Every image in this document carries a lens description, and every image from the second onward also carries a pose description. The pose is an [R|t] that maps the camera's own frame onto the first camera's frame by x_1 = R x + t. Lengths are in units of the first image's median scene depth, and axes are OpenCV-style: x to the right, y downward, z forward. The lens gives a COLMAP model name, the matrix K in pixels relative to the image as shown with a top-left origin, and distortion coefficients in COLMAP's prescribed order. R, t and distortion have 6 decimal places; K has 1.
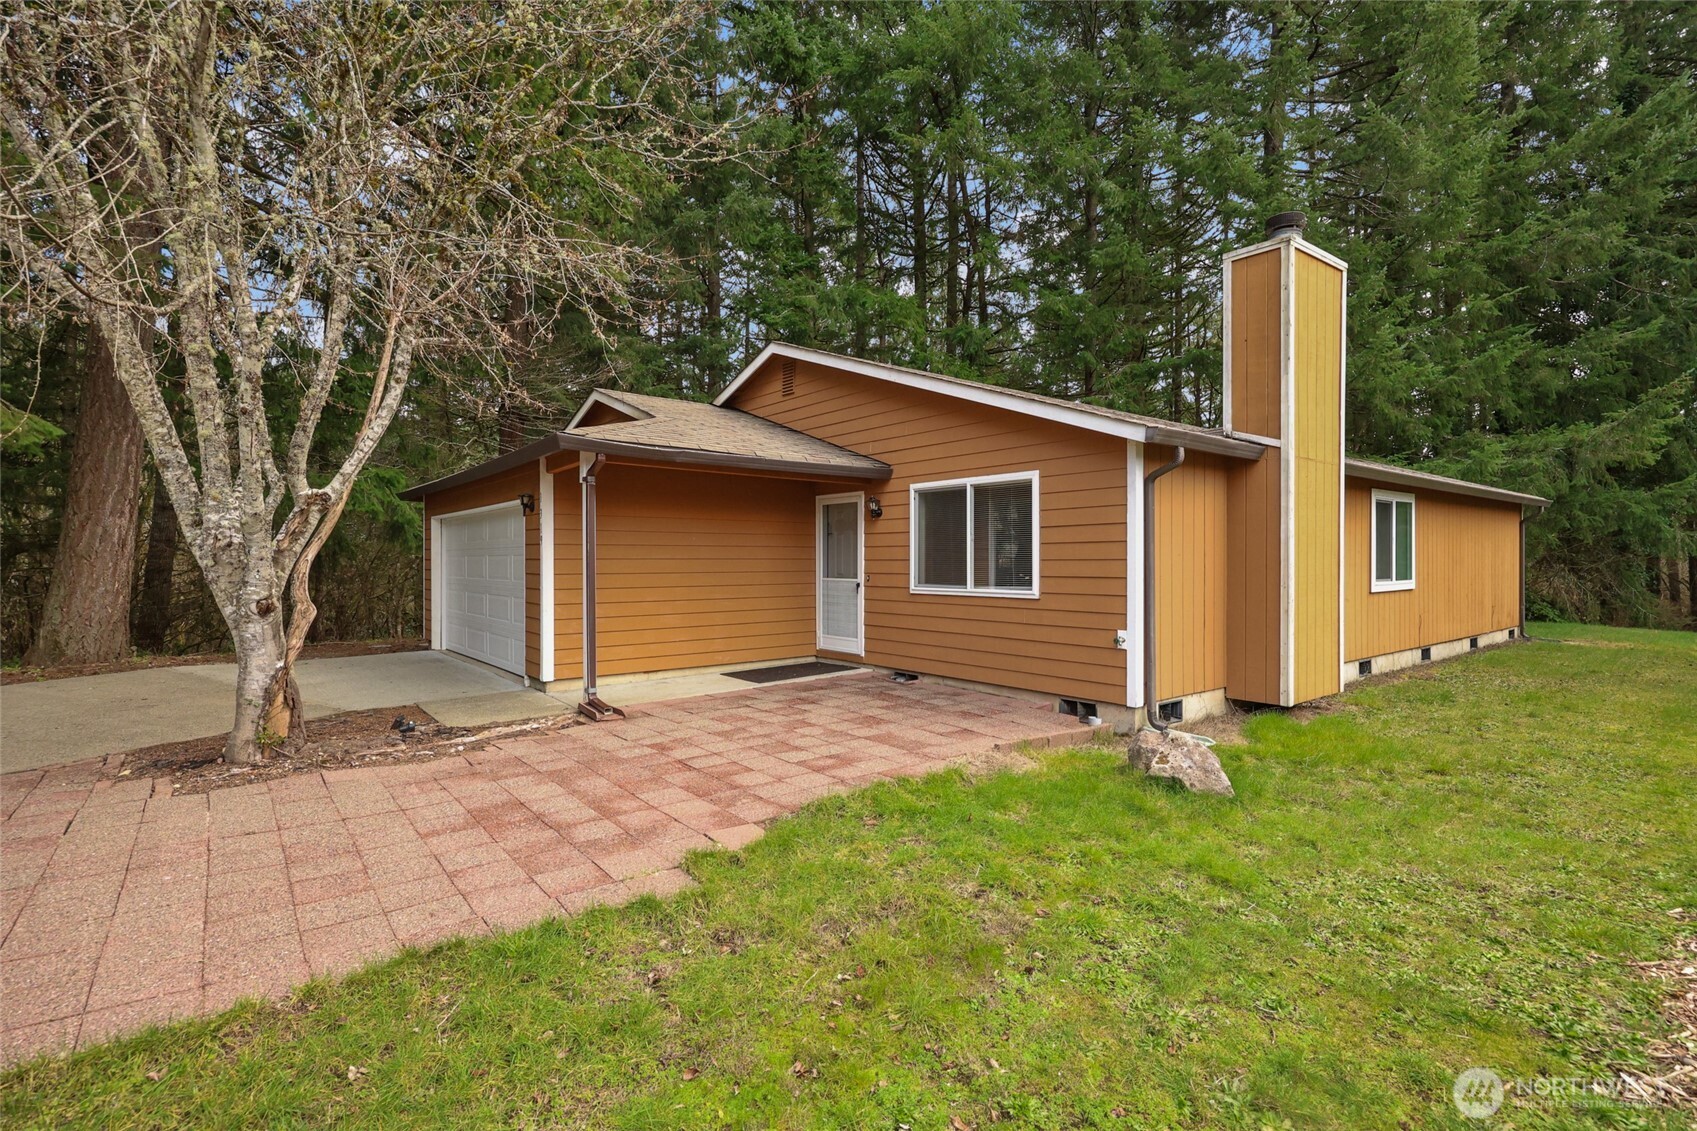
lens RADIAL K [[801.4, 0, 848.5], [0, 801.4, 565.5], [0, 0, 1]] dist [0.001754, -0.000973]
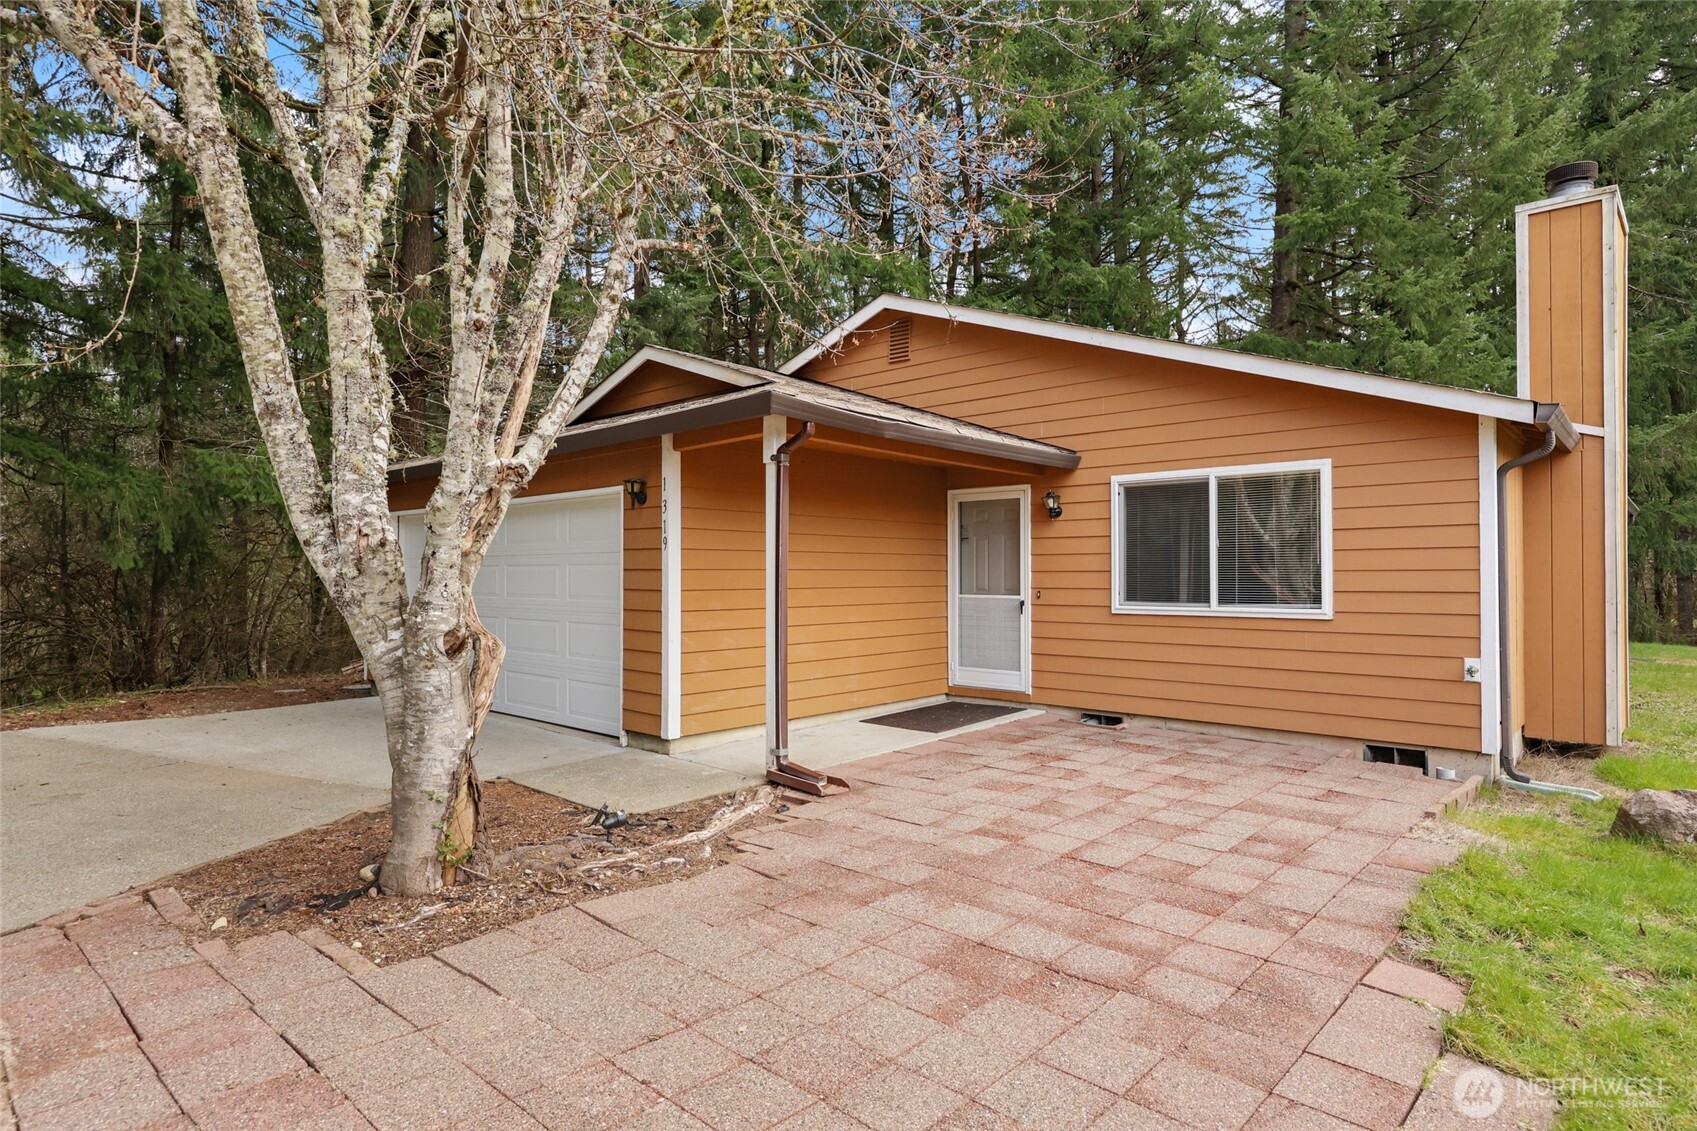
lens RADIAL K [[920.3, 0, 848.5], [0, 920.3, 565.5], [0, 0, 1]] dist [0.001034, 0.001193]
pose [[0.987529, 0.001401, 0.157433, -0.422888], [0.001325, 0.999851, -0.017207, 0.003409], [-0.157434, 0.017201, 0.987380, 0.188479]]
